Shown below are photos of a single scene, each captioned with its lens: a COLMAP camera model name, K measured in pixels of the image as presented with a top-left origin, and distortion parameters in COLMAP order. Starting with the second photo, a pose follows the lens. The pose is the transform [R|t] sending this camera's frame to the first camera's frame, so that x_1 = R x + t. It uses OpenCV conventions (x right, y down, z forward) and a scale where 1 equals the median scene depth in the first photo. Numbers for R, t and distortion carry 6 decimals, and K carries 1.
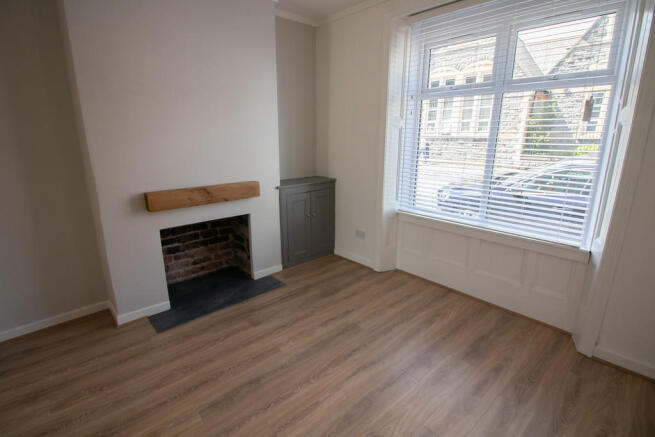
lens RADIAL K [[326.0, 0, 327.5], [0, 326.0, 218.5], [0, 0, 1]] dist [-0.021730, -0.000884]
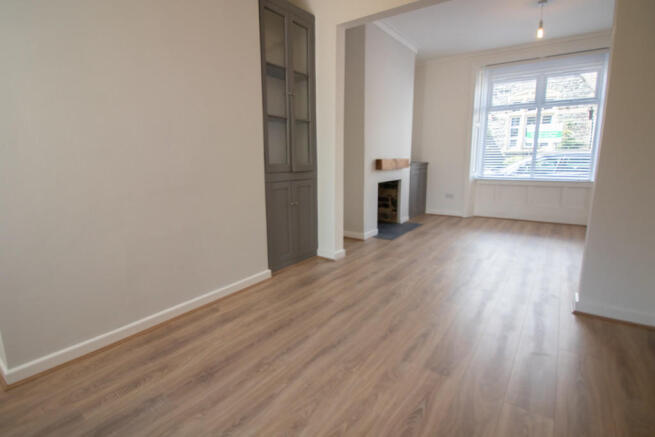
lens RADIAL K [[326.0, 0, 327.5], [0, 326.0, 218.5], [0, 0, 1]] dist [-0.021730, -0.000884]
pose [[0.977525, -0.049122, 0.205017, -0.941795], [0.063333, 0.995981, -0.063337, 0.257156], [-0.201081, 0.074898, 0.976707, -0.479441]]
